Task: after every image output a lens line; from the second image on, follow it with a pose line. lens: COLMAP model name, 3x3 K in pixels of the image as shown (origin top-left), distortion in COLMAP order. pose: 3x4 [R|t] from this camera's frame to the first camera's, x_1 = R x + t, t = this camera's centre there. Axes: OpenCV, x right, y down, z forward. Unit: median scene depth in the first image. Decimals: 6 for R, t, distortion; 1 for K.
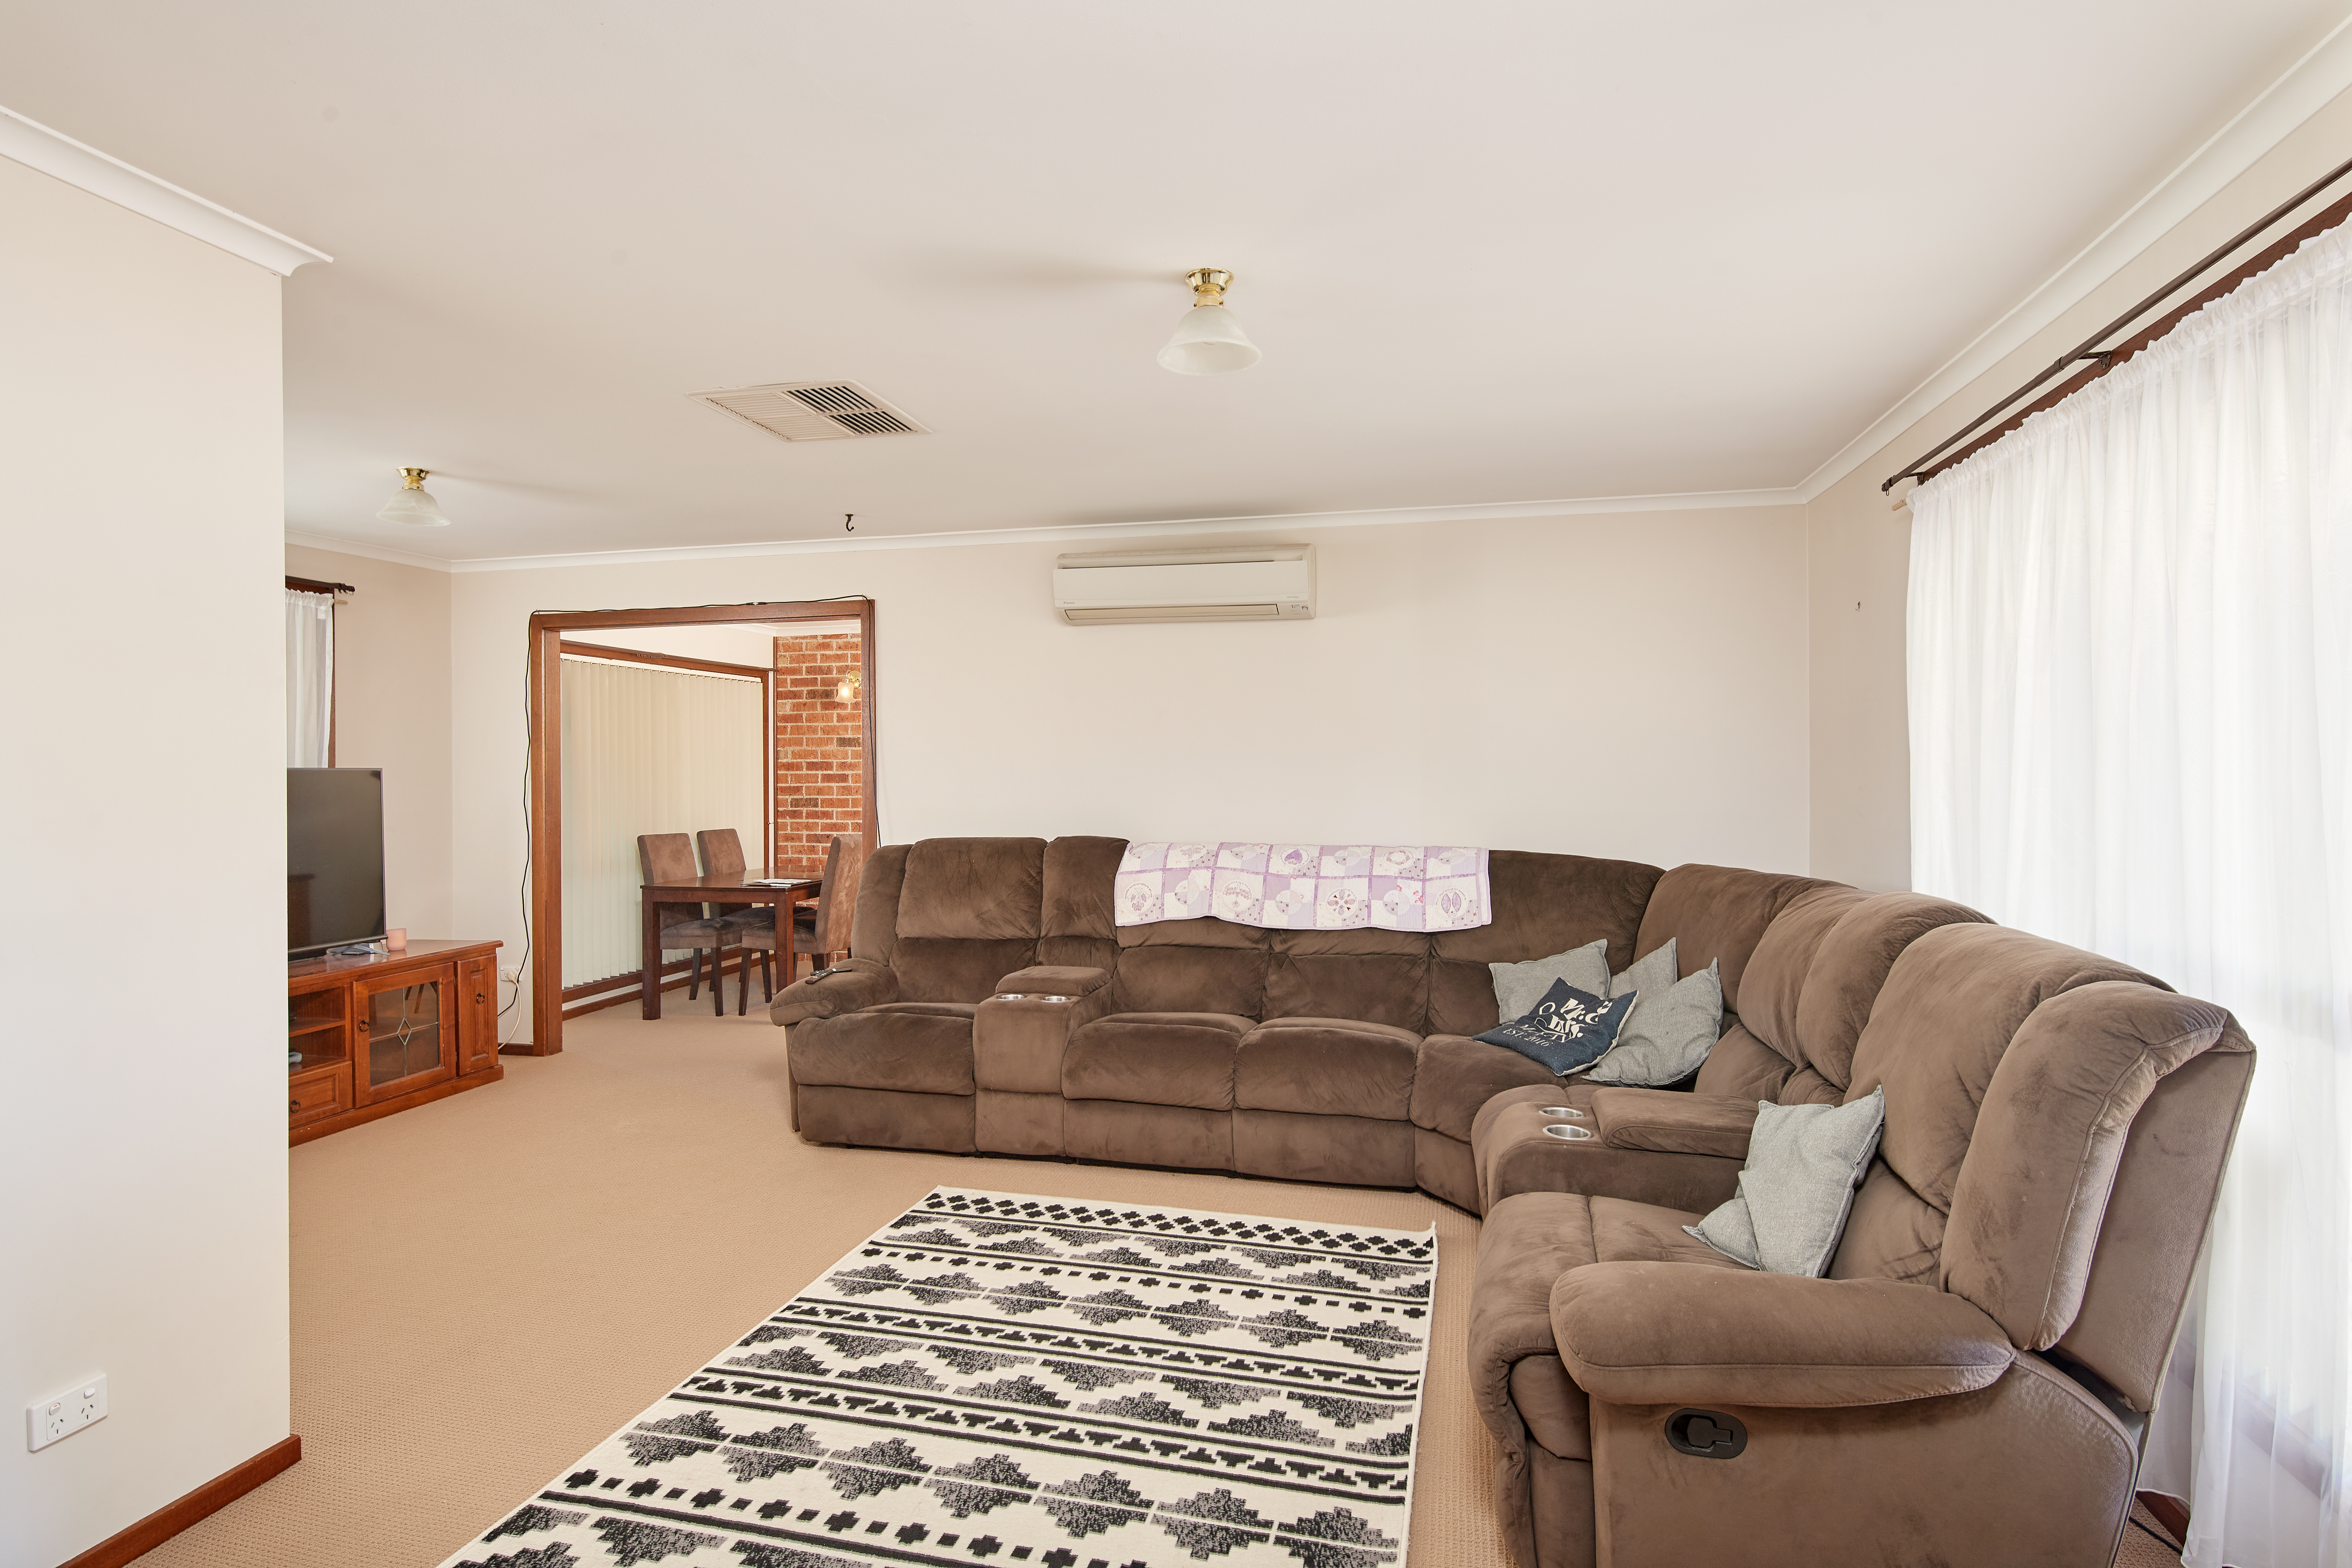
lens RADIAL K [[1226.7, 0, 1171.1], [0, 1226.7, 777.9], [0, 0, 1]] dist [0.000874, -0.000008]
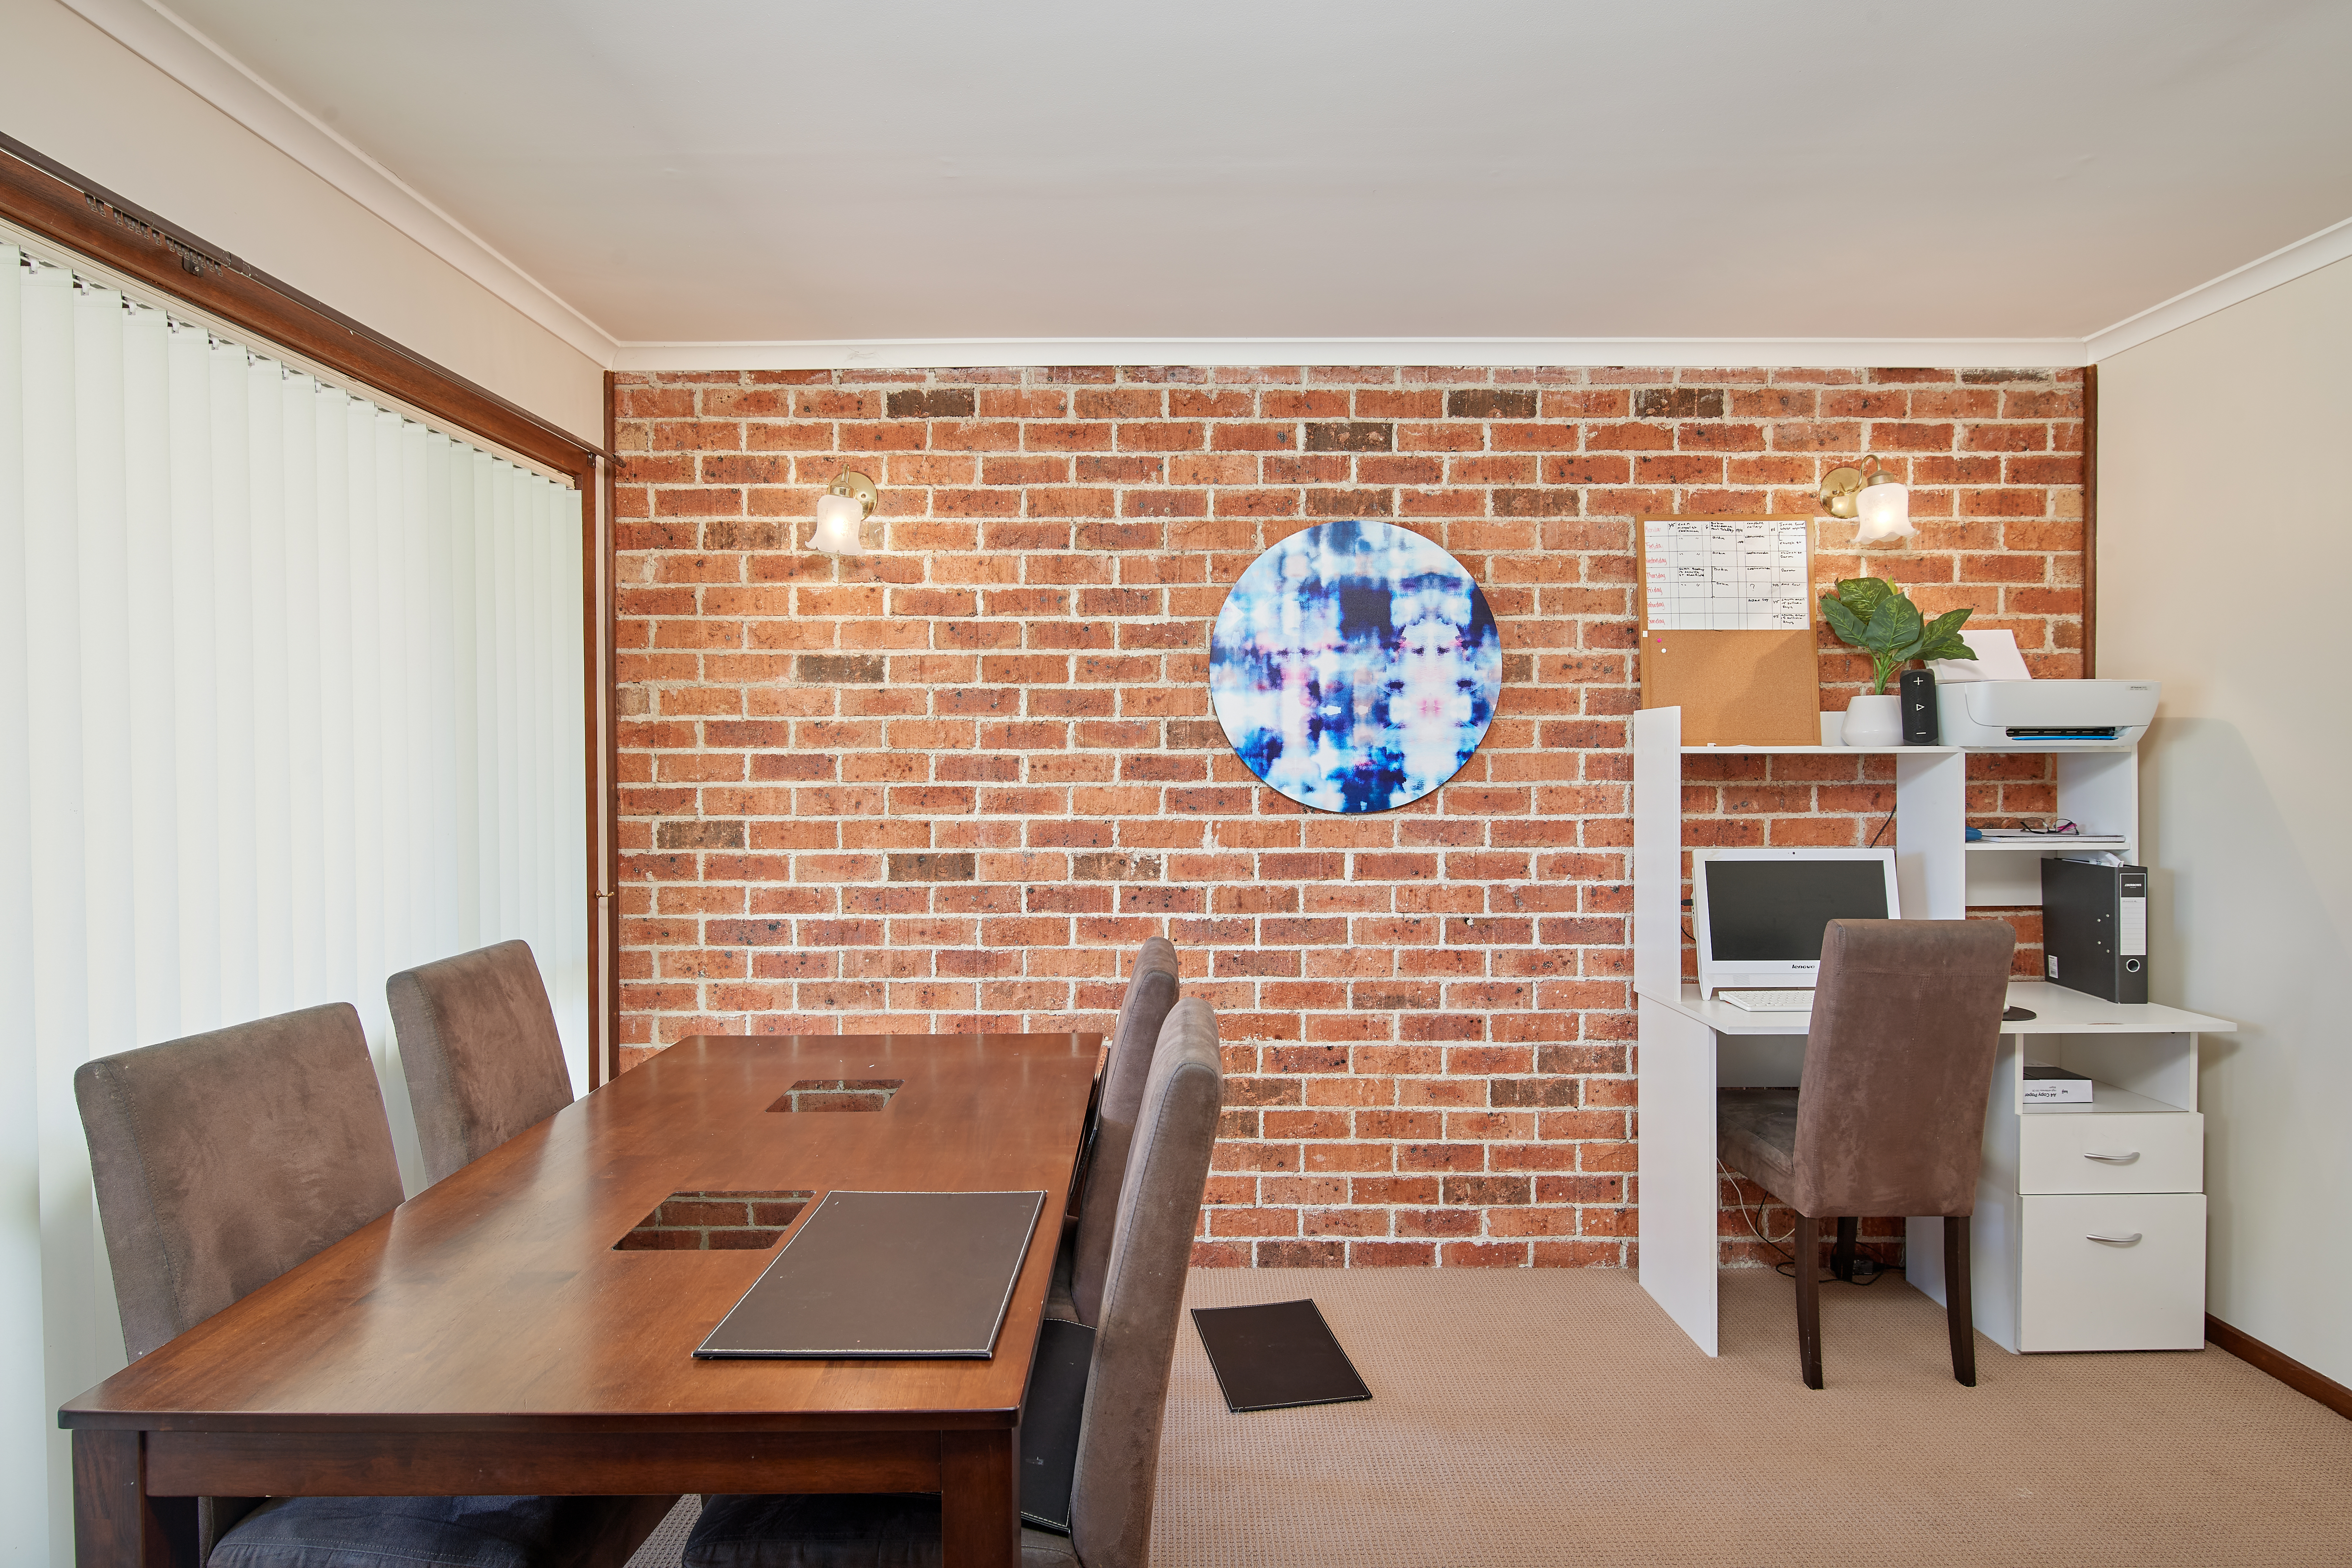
lens RADIAL K [[1226.7, 0, 1191.2], [0, 1226.7, 777.1], [0, 0, 1]] dist [0.000874, -0.000008]
pose [[0.968450, -0.003927, 0.249176, -0.249812], [0.000370, 0.999897, 0.014321, -0.001978], [-0.249207, -0.013777, 0.968352, 0.614937]]
